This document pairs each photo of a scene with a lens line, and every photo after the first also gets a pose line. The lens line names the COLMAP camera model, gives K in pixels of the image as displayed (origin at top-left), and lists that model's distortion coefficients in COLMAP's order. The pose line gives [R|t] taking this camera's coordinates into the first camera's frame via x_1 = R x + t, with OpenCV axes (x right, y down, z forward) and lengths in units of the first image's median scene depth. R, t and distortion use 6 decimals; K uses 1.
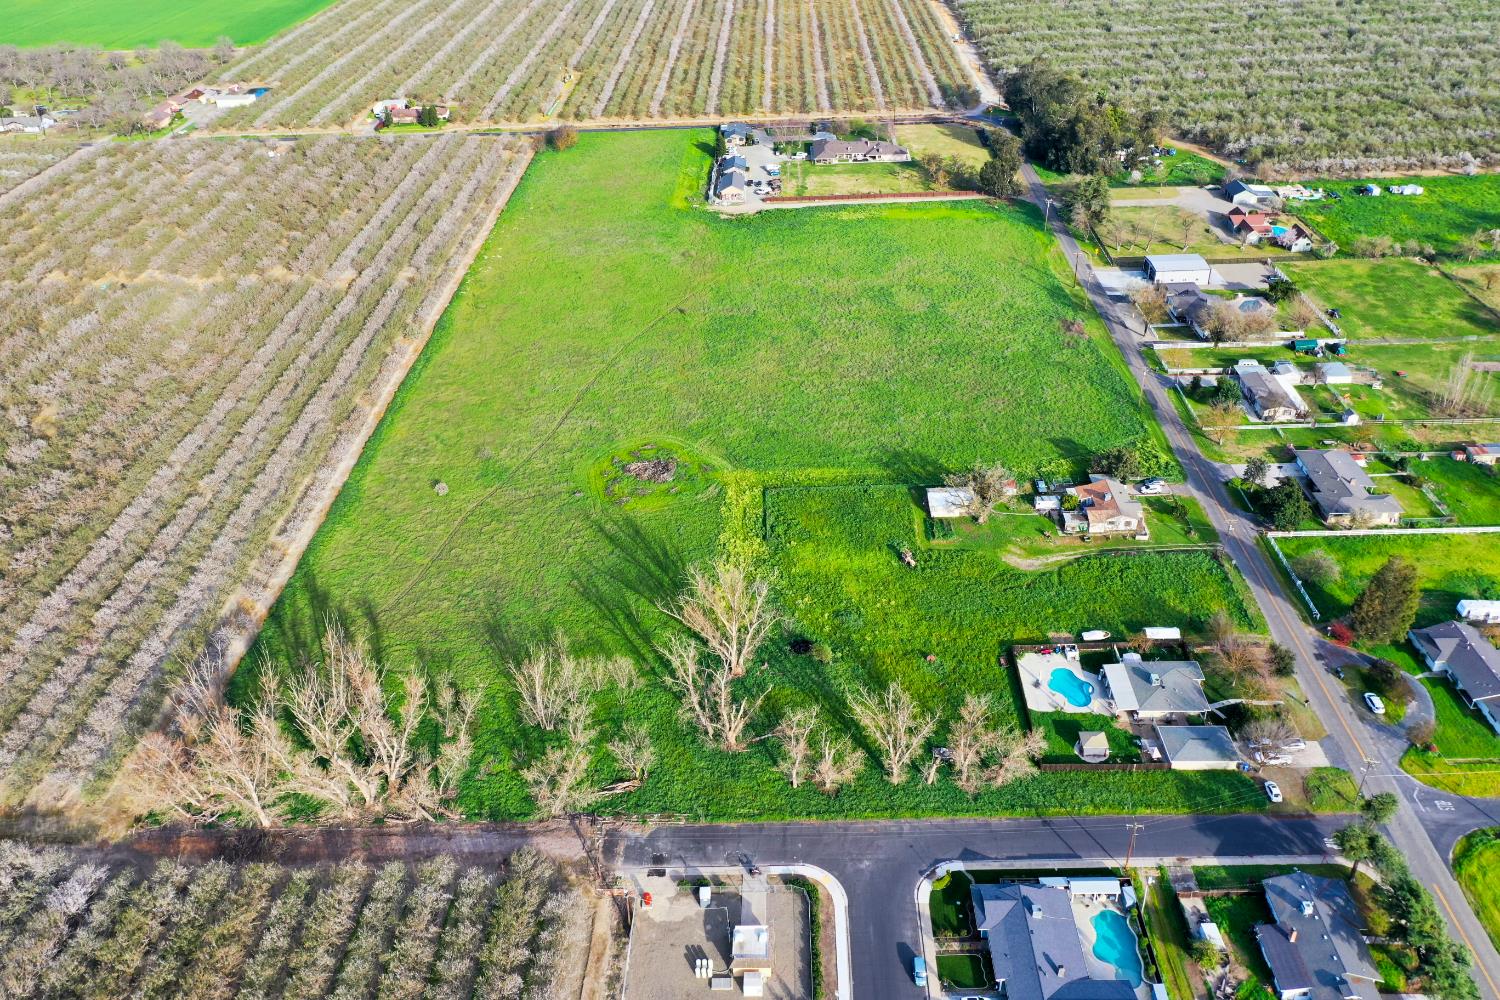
lens RADIAL K [[1188.1, 0, 740.7], [0, 1188.1, 500.1], [0, 0, 1]] dist [0.008110, 0.003446]
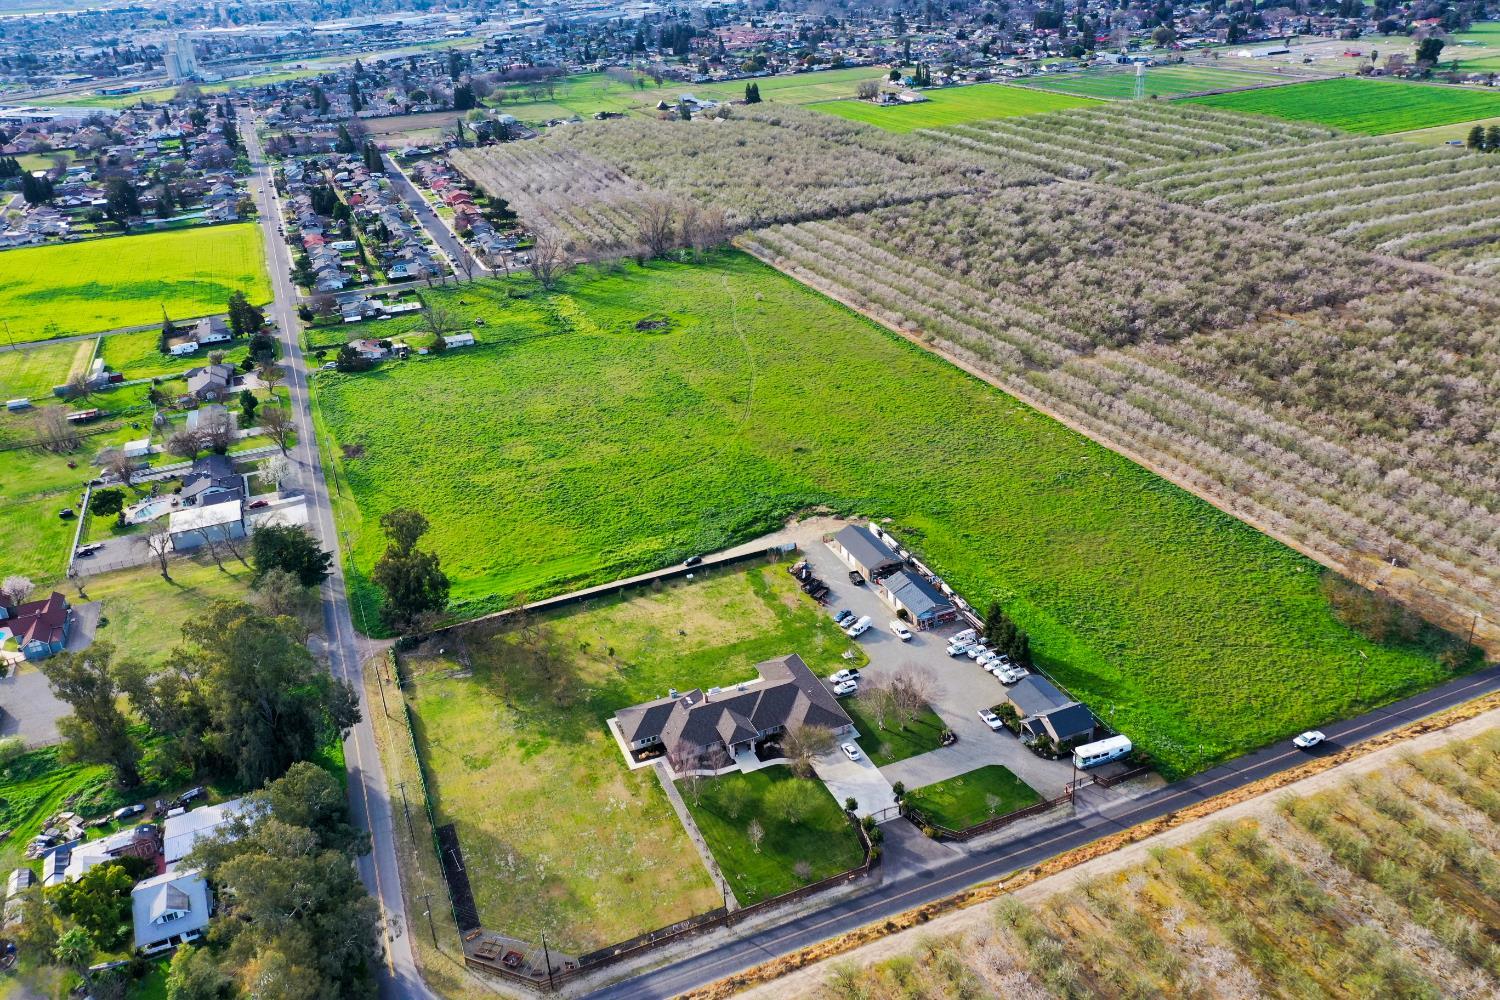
lens RADIAL K [[1172.9, 0, 750.0], [0, 1172.9, 500.0], [0, 0, 1]] dist [0.014611, 0.000531]
pose [[-0.912479, 0.253133, -0.321412, 0.283446], [-0.138990, 0.547088, 0.825455, -0.937007], [0.384791, 0.797884, -0.464024, 1.527275]]
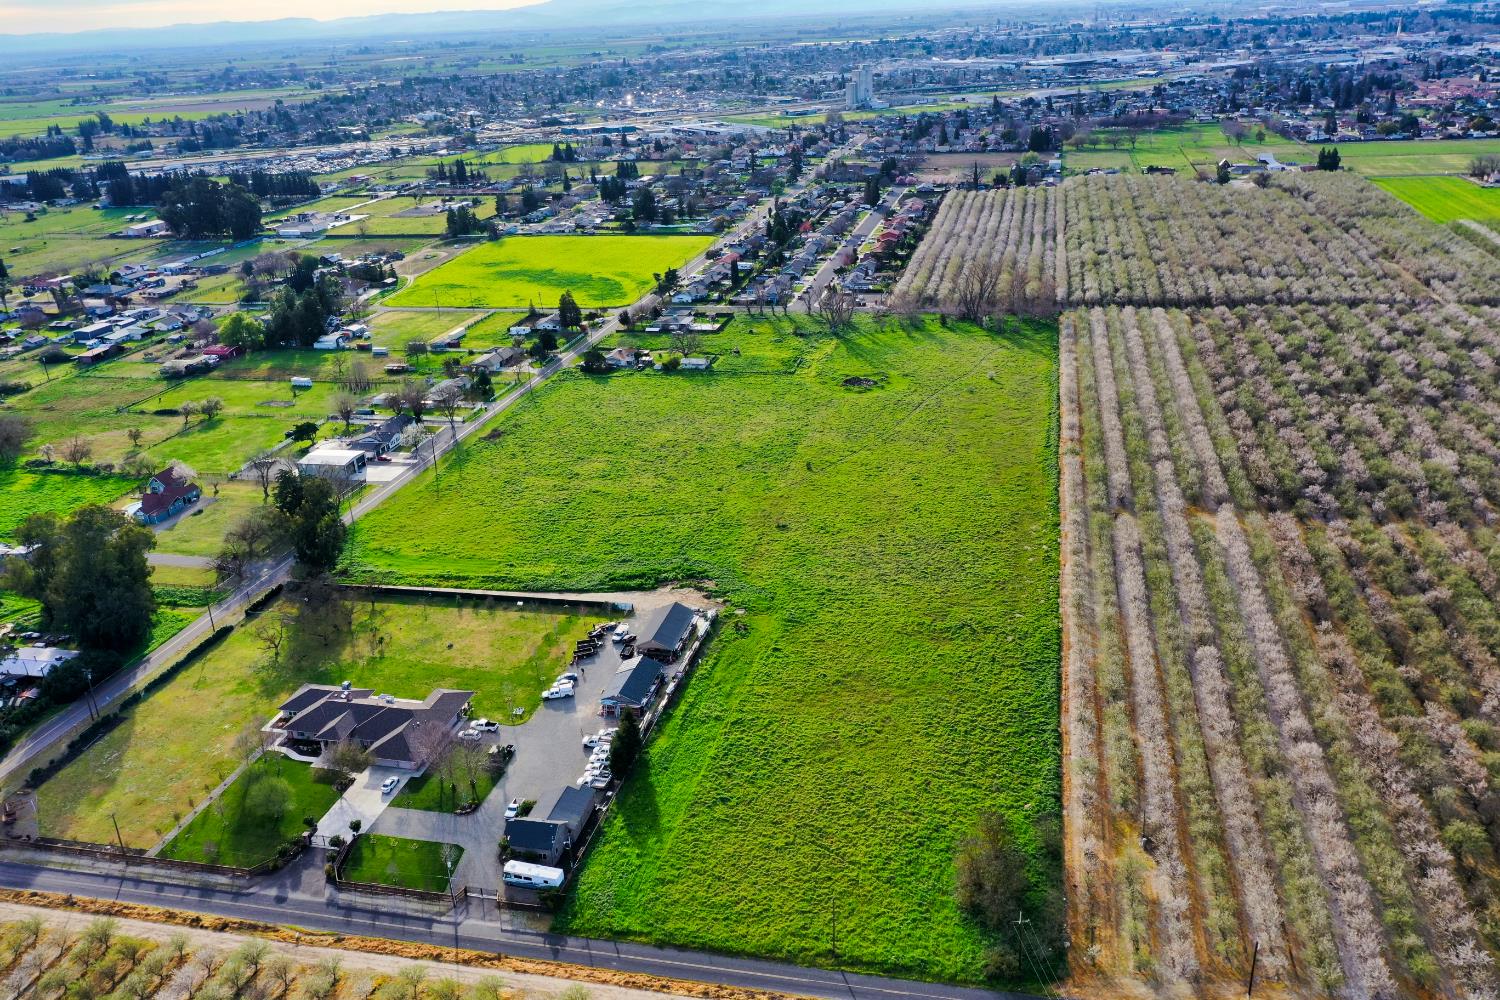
lens RADIAL K [[1180.3, 0, 748.2], [0, 1180.3, 497.8], [0, 0, 1]] dist [0.006104, 0.008582]
pose [[-0.974372, -0.000482, 0.224943, -0.221078], [0.183796, 0.574825, 0.797368, -0.943039], [-0.129687, 0.818276, -0.560004, 1.574288]]
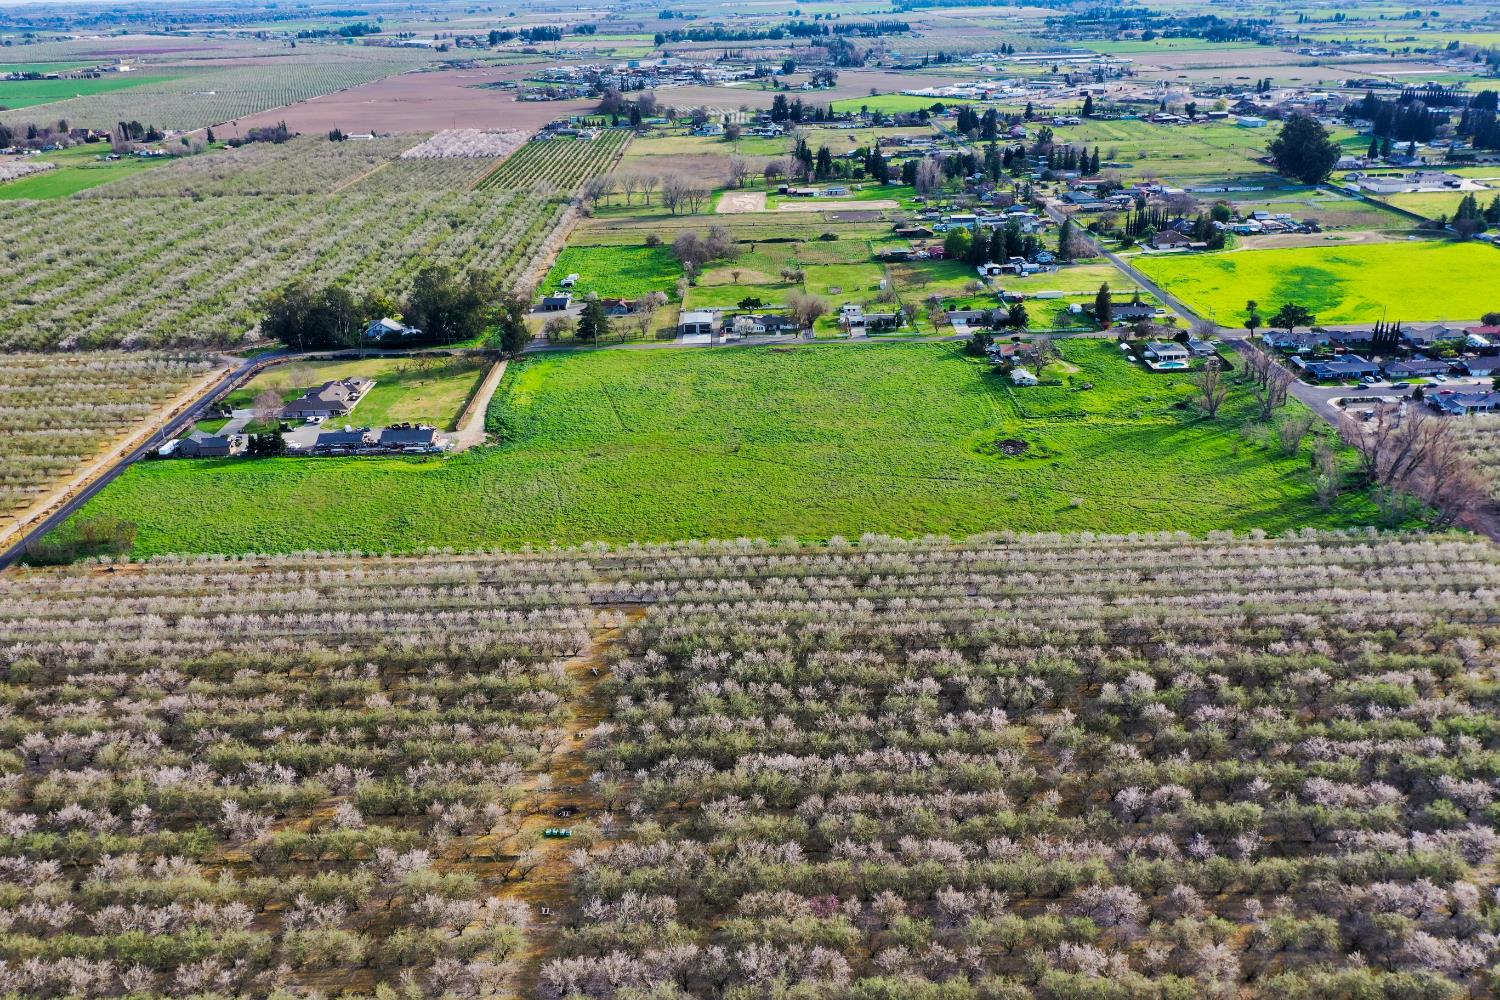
lens RADIAL K [[1180.3, 0, 748.2], [0, 1180.3, 497.8], [0, 0, 1]] dist [0.006104, 0.008582]
pose [[-0.020449, -0.367253, 0.929896, -1.063932], [0.562710, 0.764561, 0.314330, -0.455321], [-0.826401, 0.529690, 0.191022, 0.798724]]
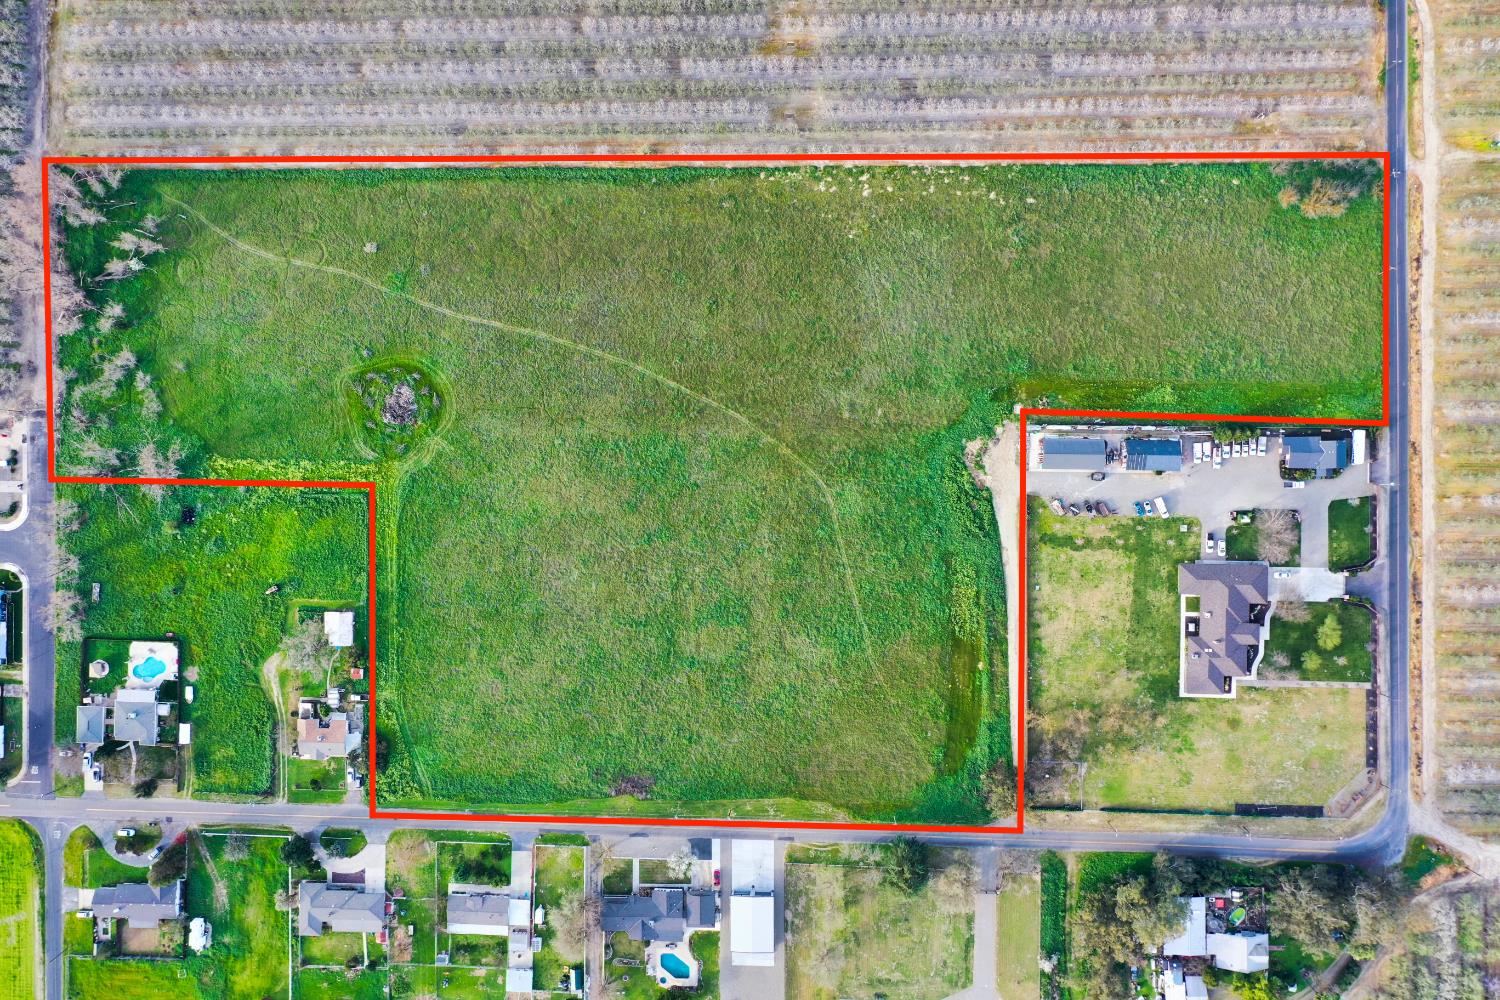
lens RADIAL K [[1180.3, 0, 748.2], [0, 1180.3, 497.8], [0, 0, 1]] dist [0.006104, 0.008582]
pose [[0.015379, 0.999167, 0.037797, -0.013757], [-0.479197, -0.025813, 0.877328, -1.037267], [0.877573, -0.031605, 0.478401, 0.559019]]
